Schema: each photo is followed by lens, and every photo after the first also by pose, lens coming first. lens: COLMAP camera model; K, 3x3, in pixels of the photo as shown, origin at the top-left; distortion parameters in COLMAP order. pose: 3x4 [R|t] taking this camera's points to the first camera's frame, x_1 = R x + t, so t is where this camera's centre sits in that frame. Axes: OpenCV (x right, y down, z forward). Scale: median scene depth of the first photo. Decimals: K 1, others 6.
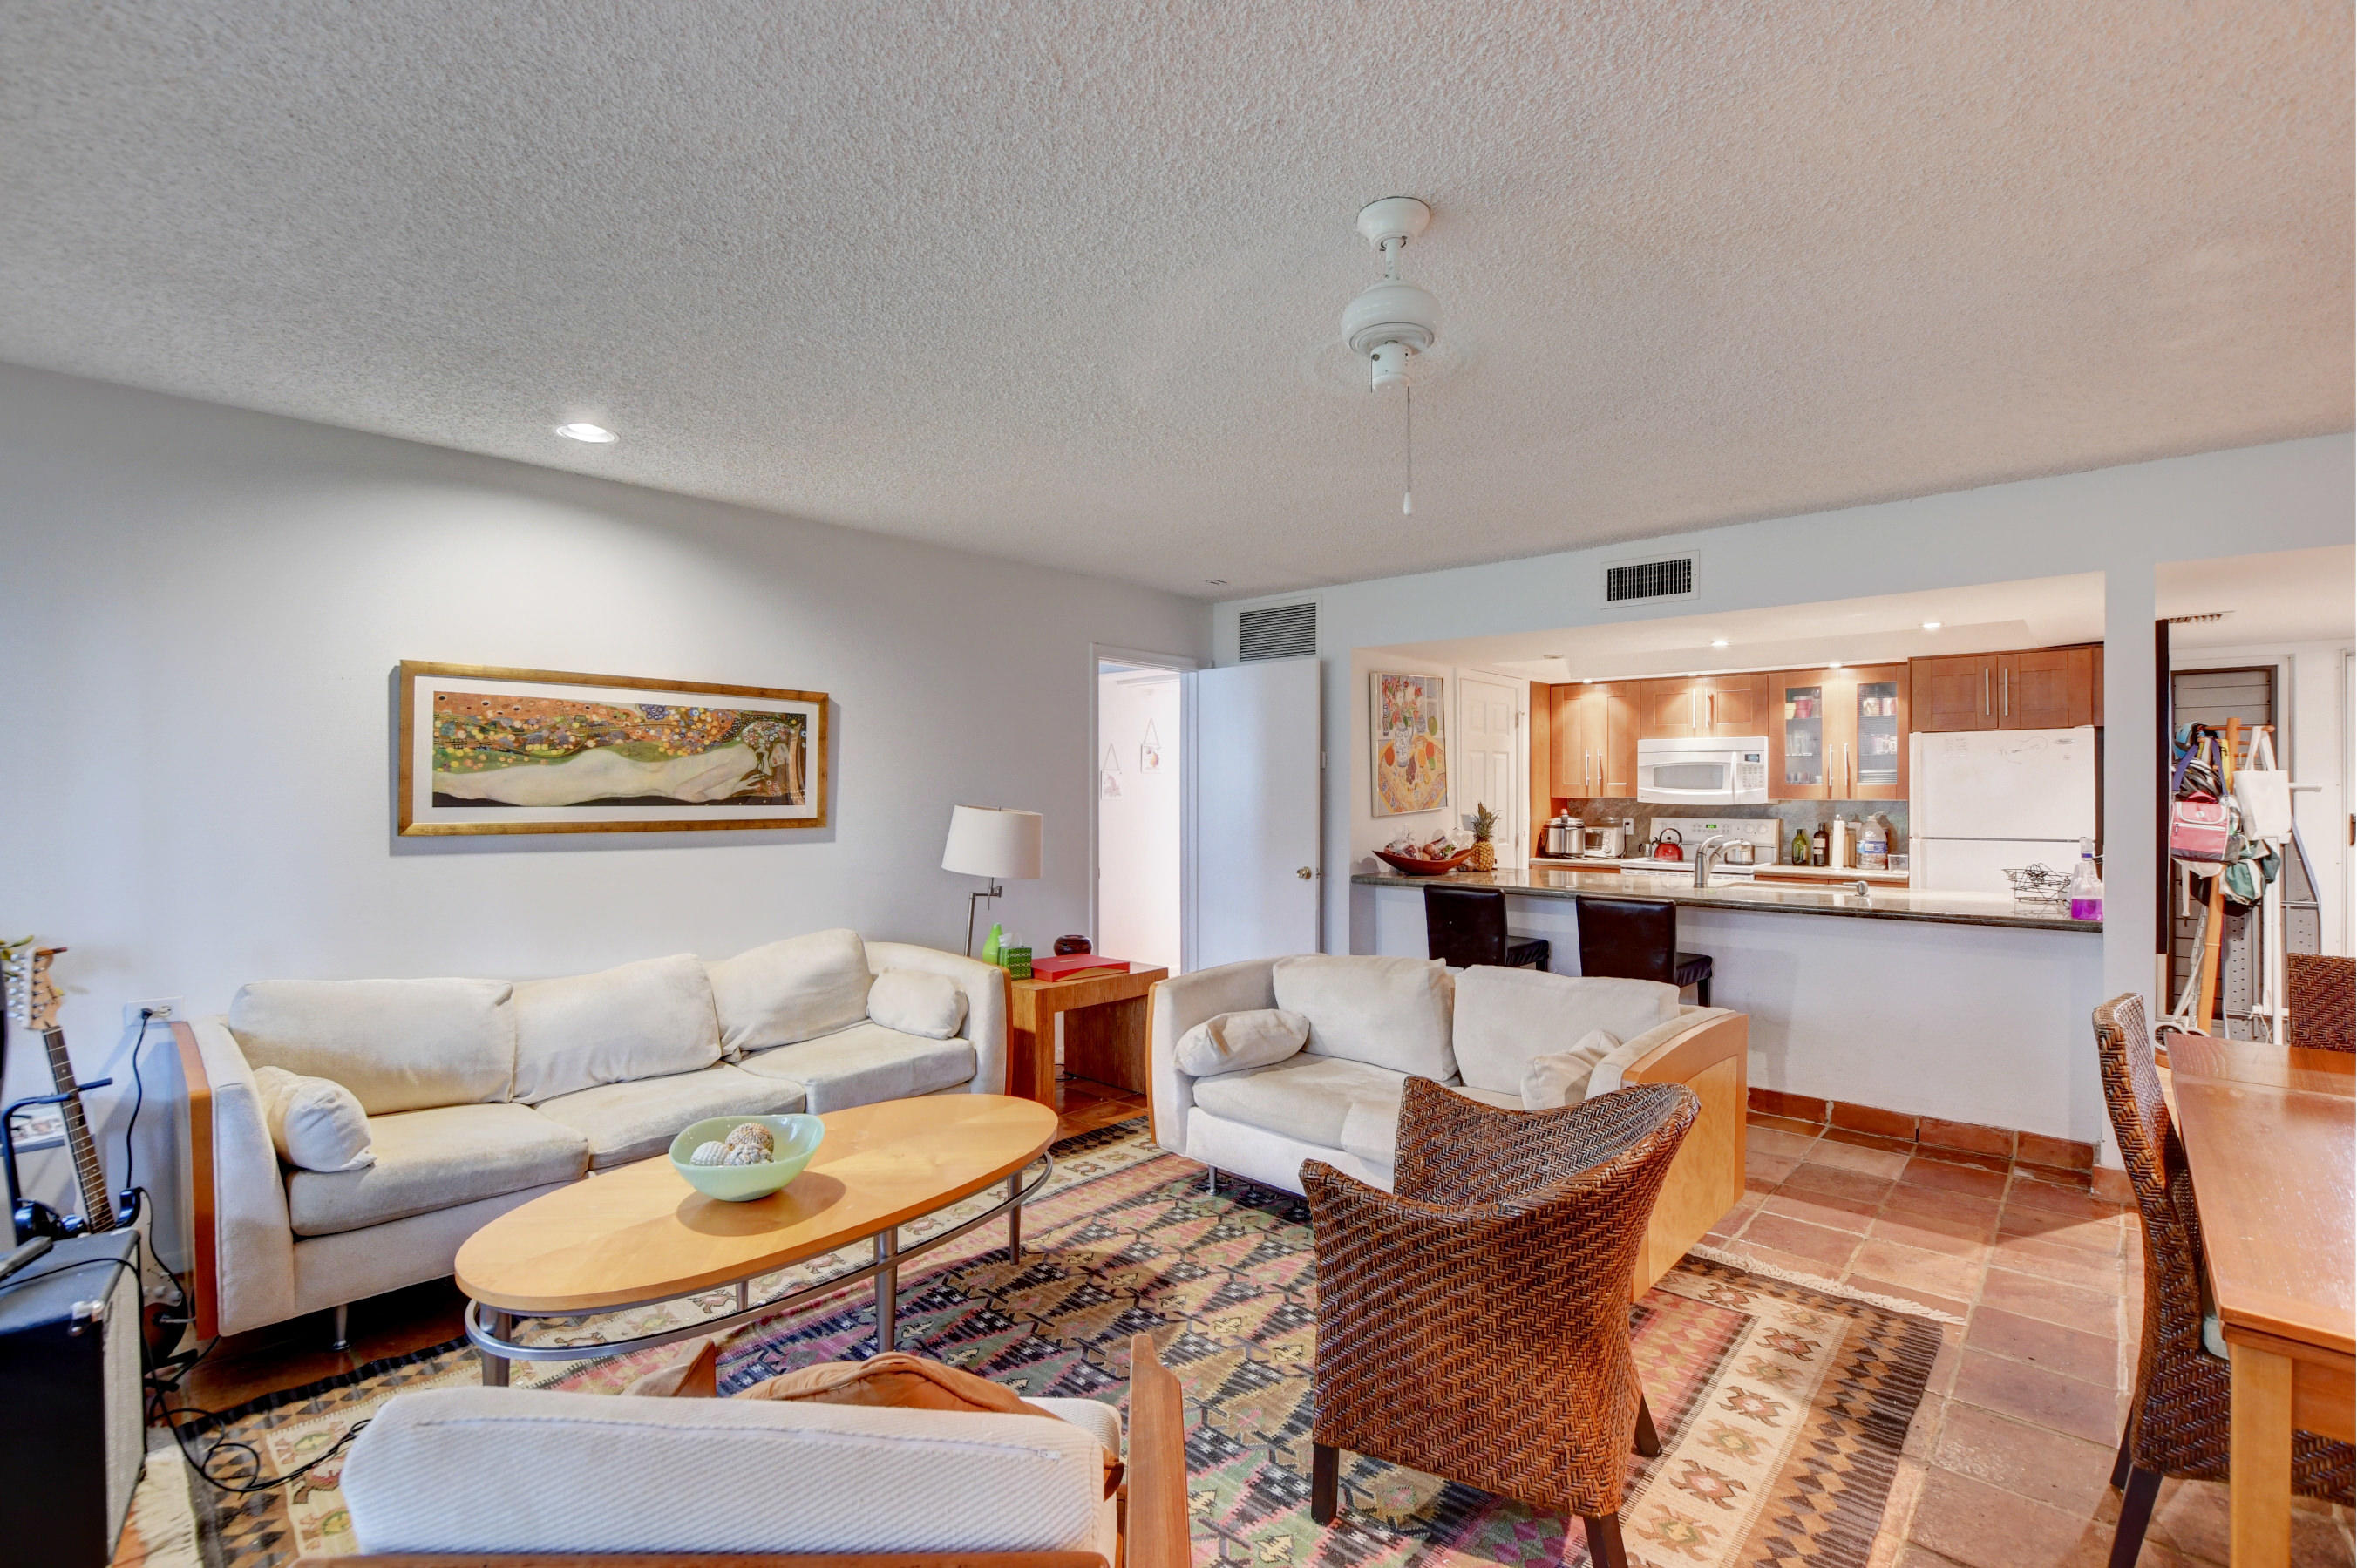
lens RADIAL K [[1035.5, 0, 1179.5], [0, 1035.5, 788.0], [0, 0, 1]] dist [-0.026607, 0.000996]
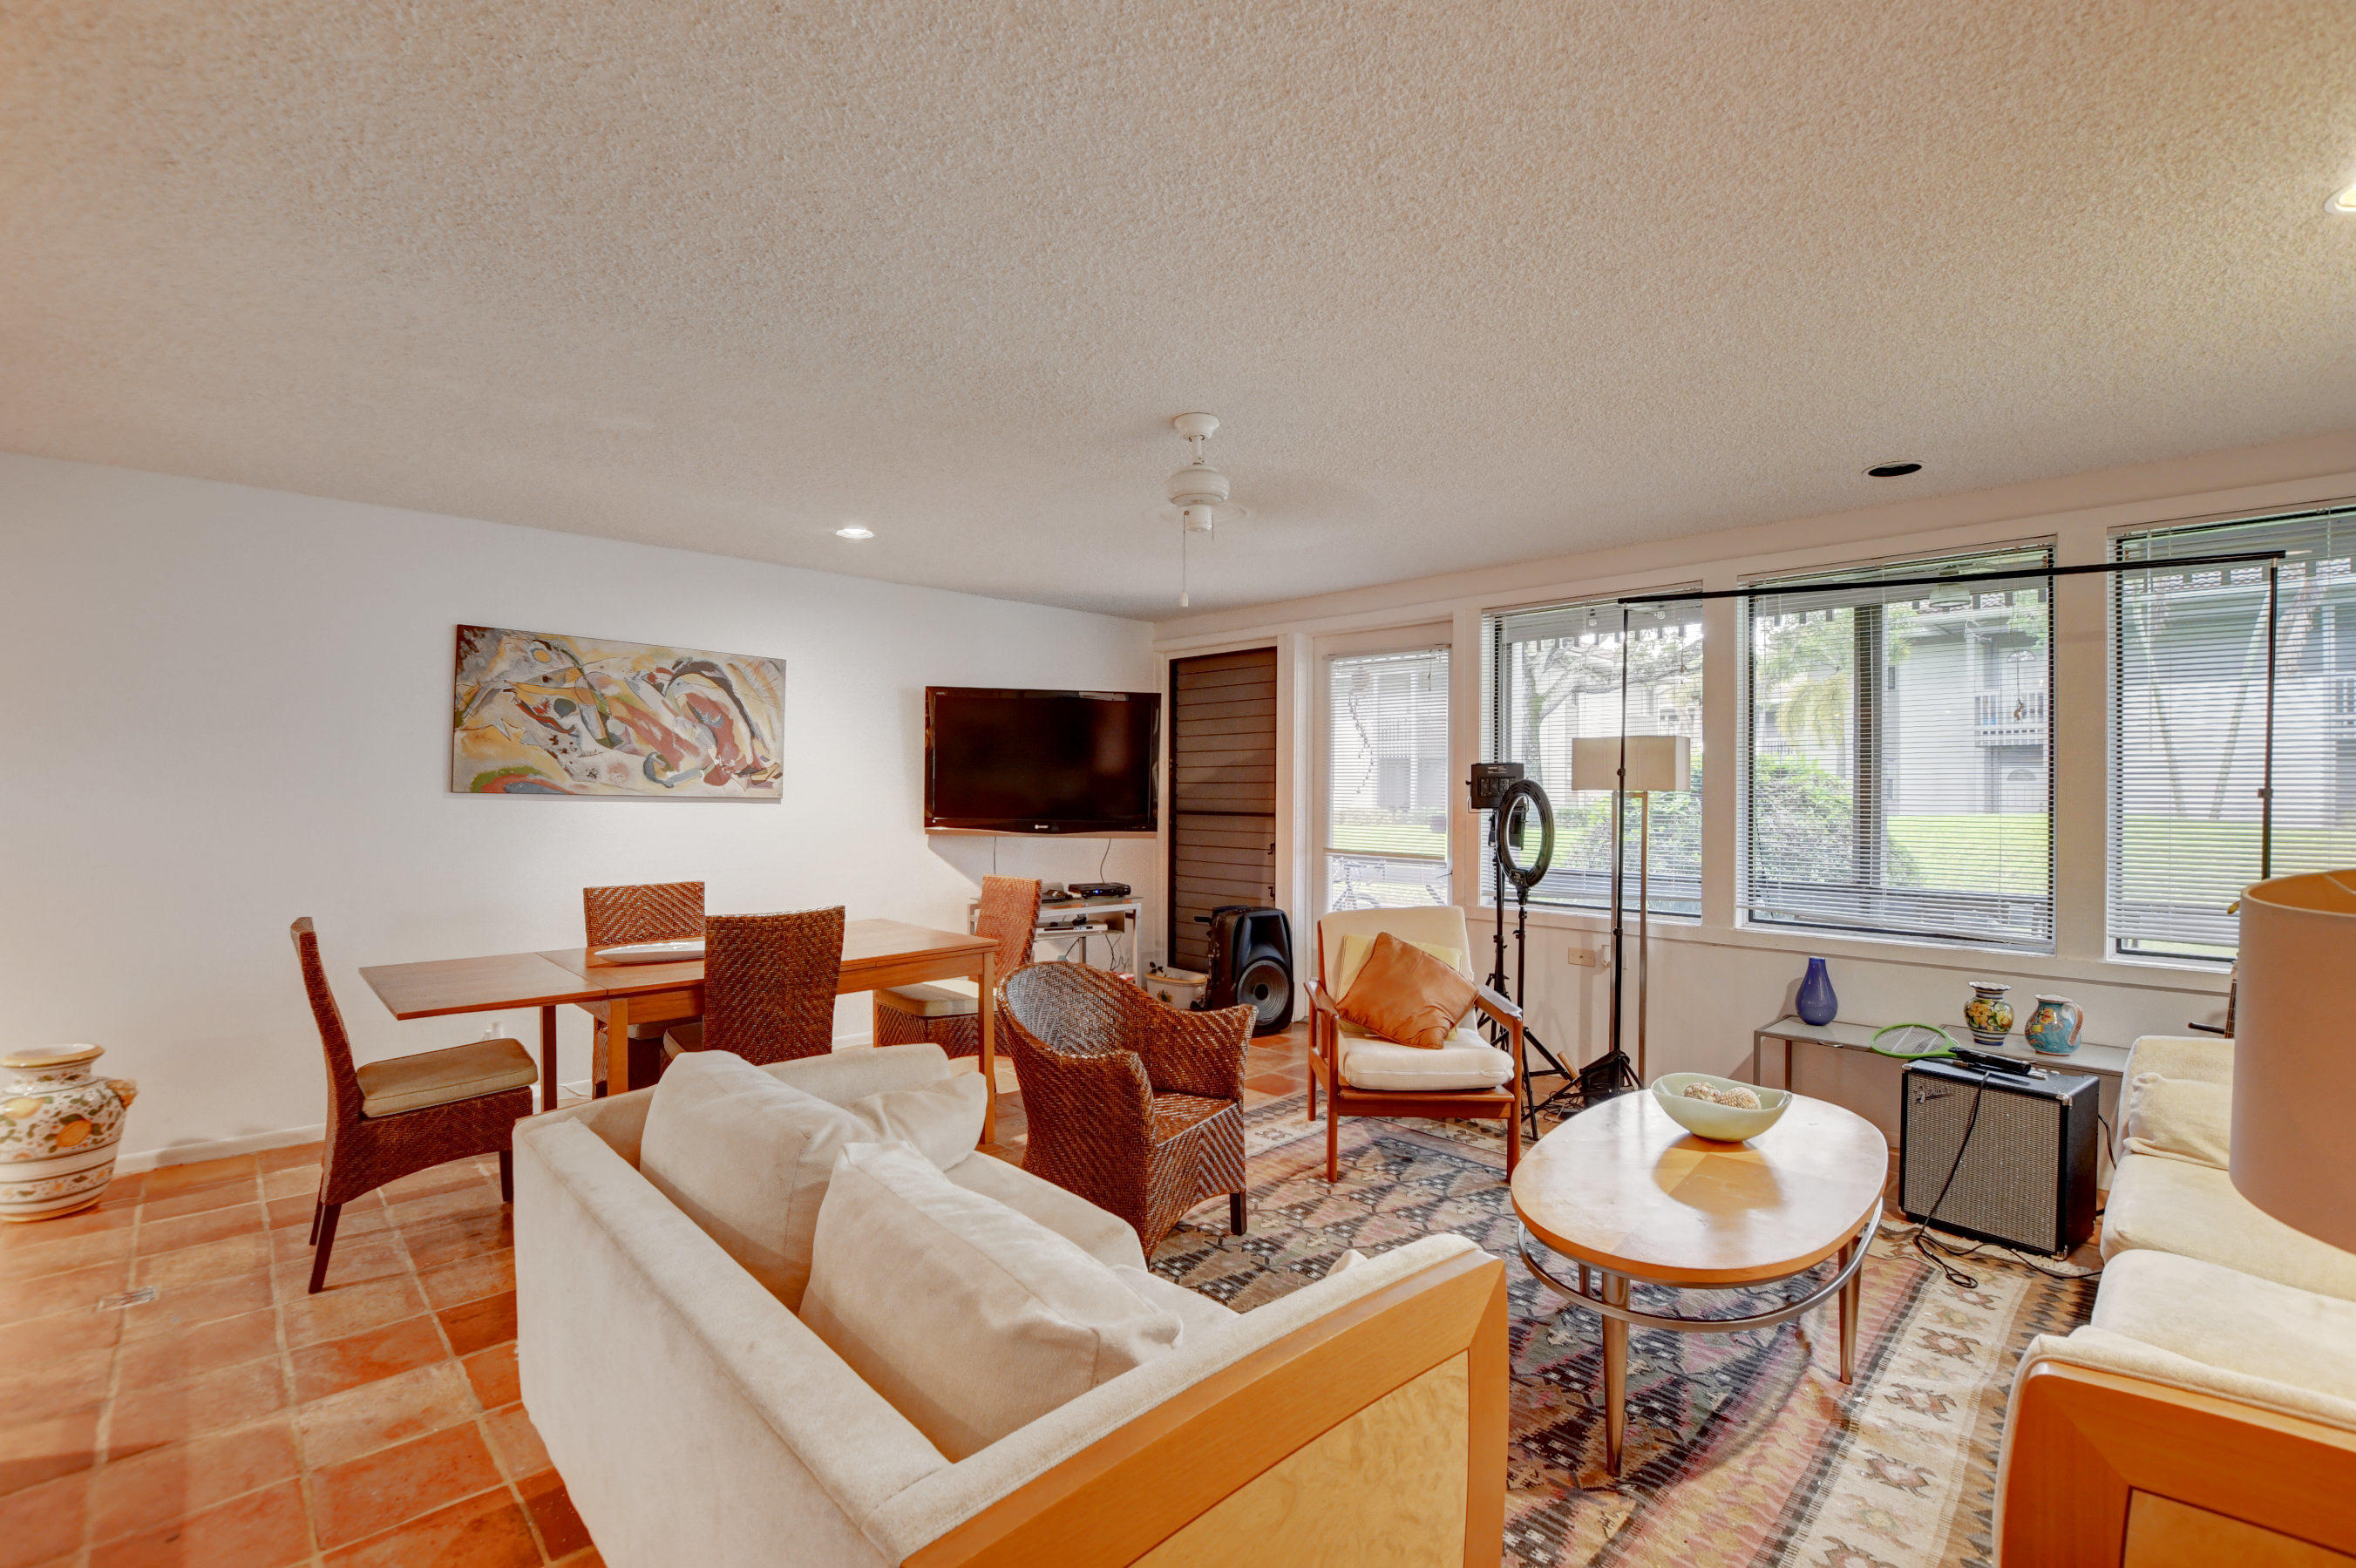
lens RADIAL K [[1035.1, 0, 1160.3], [0, 1035.1, 792.8], [0, 0, 1]] dist [-0.026607, 0.000996]
pose [[-0.997090, -0.004712, 0.076082, 0.045884], [-0.004509, 0.999986, 0.002839, 0.002883], [-0.076094, 0.002487, -0.997098, 0.839467]]
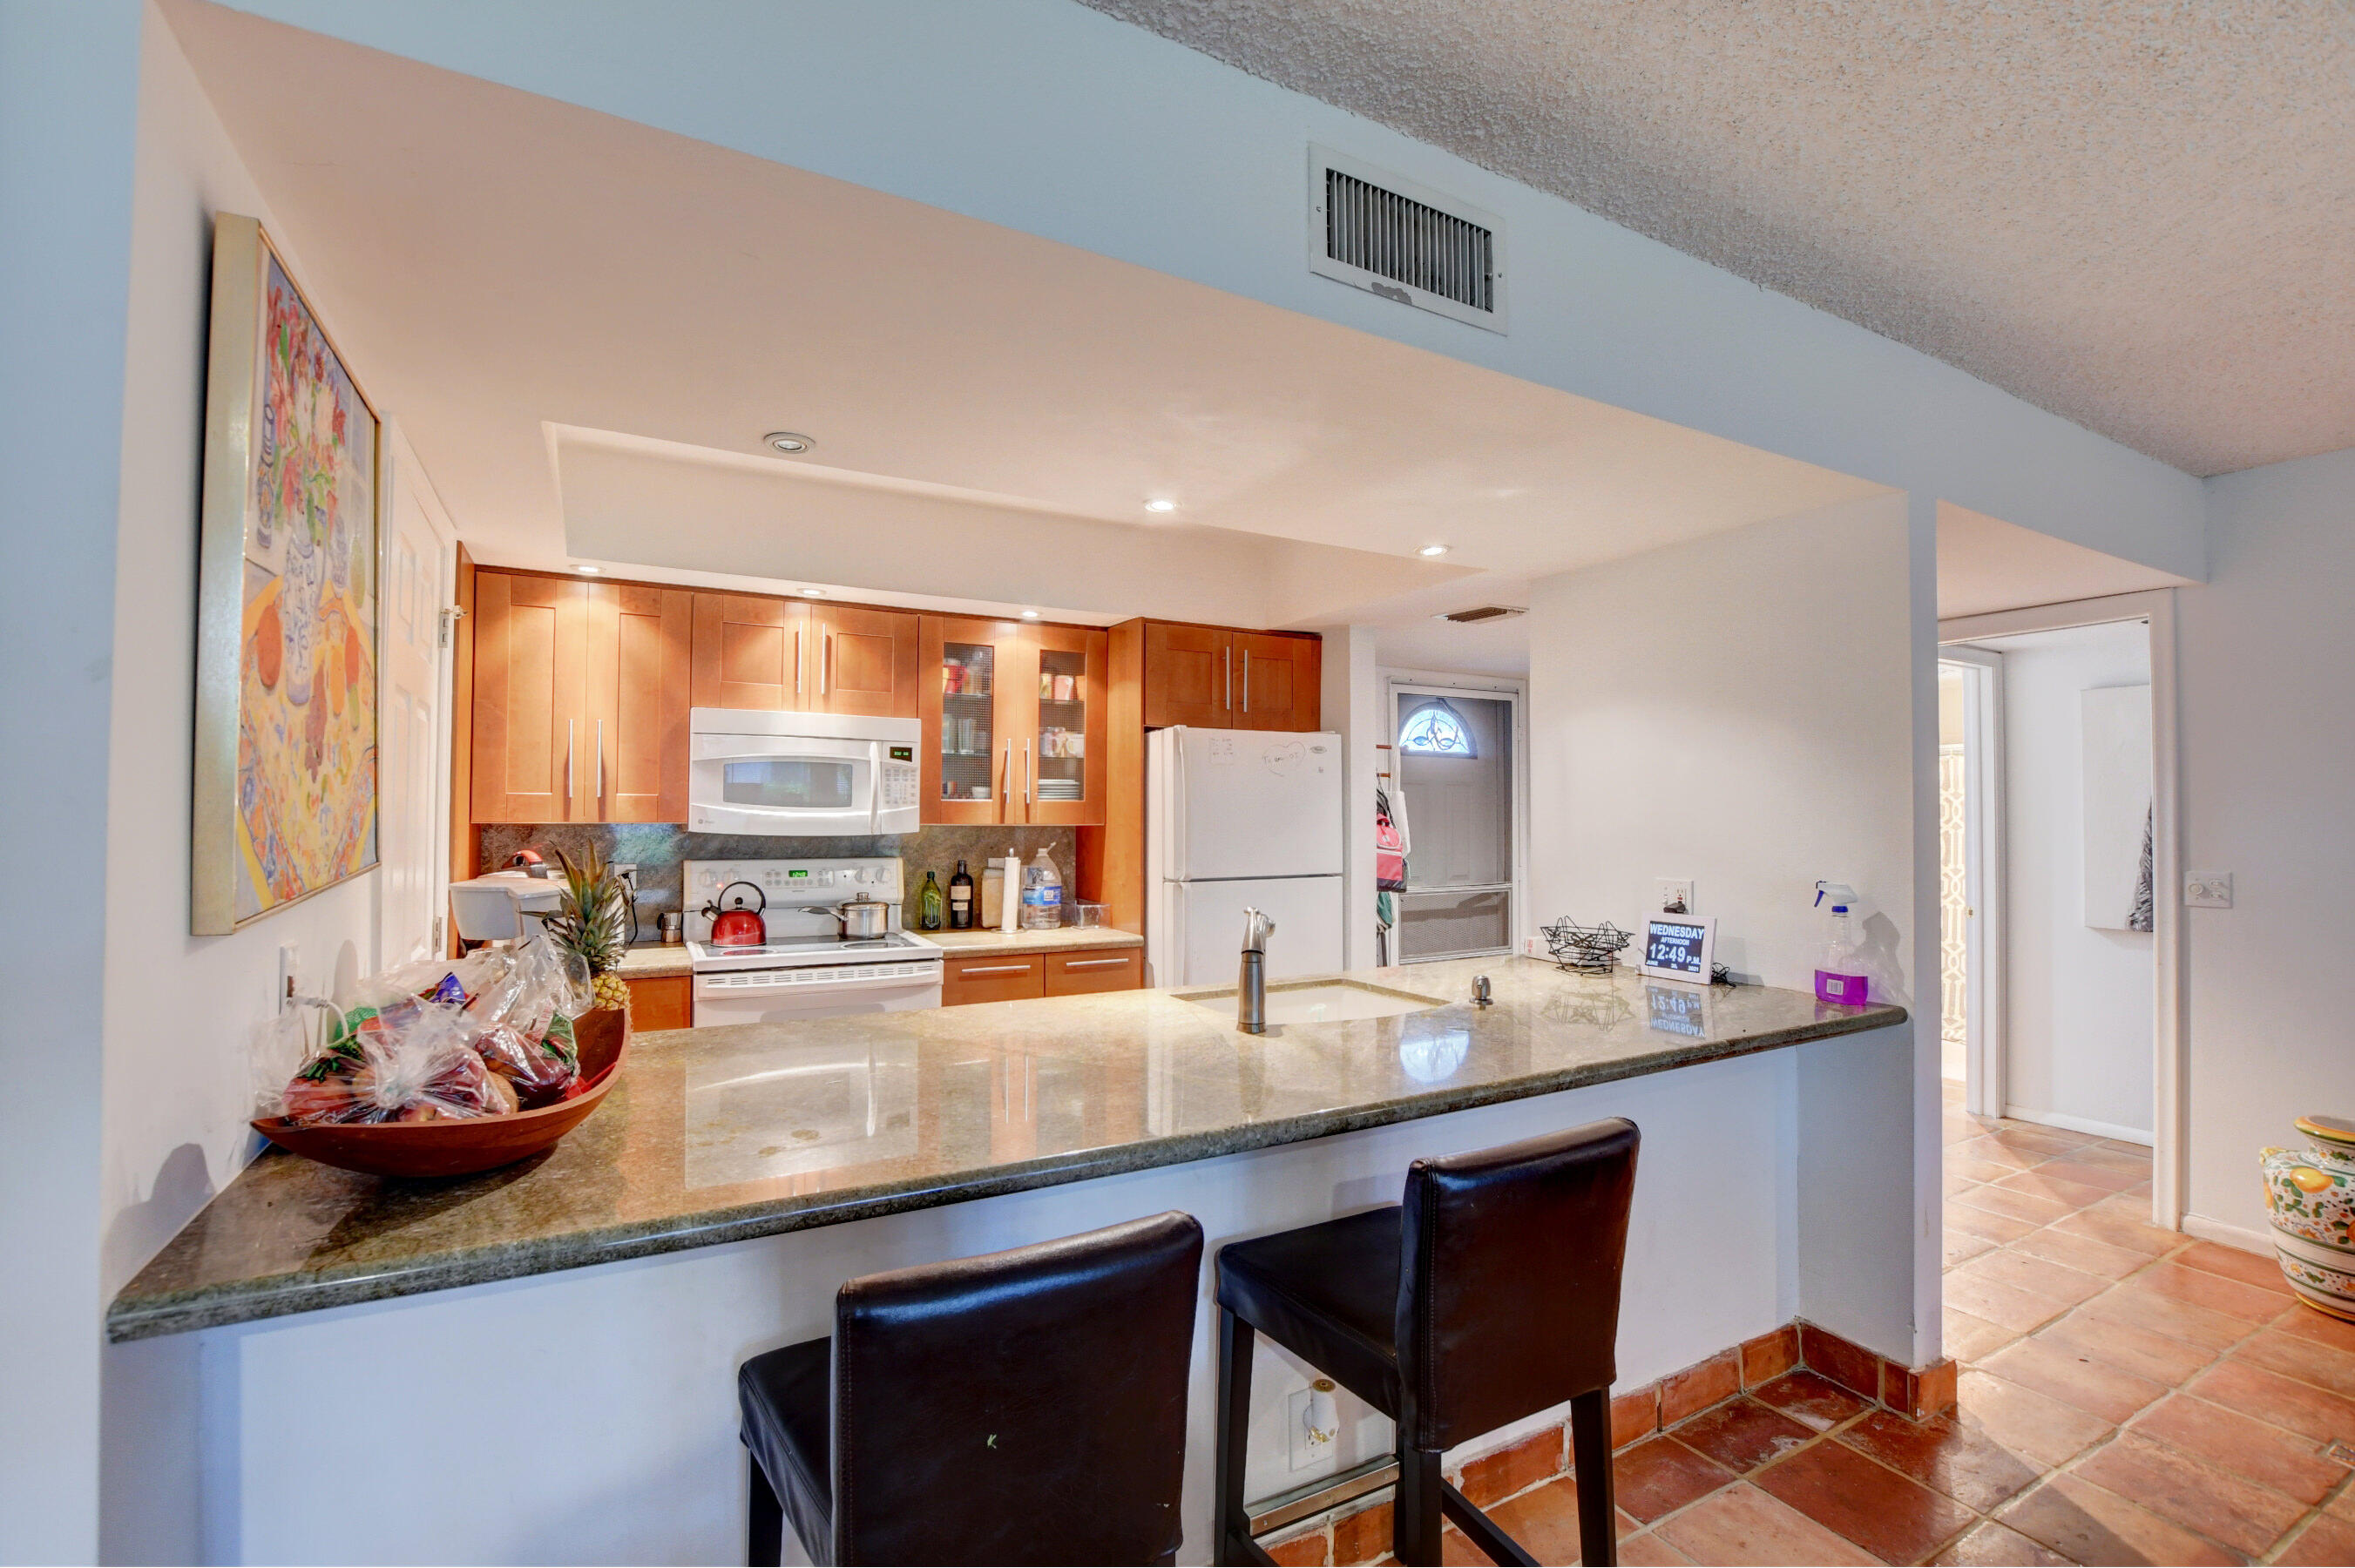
lens RADIAL K [[1034.6, 0, 1174.1], [0, 1034.6, 789.4], [0, 0, 1]] dist [-0.026607, 0.000996]
pose [[0.324928, 0.021955, 0.945484, 0.061647], [-0.005721, 0.999758, -0.021249, 0.002538], [-0.945722, 0.001495, 0.324975, 0.720633]]
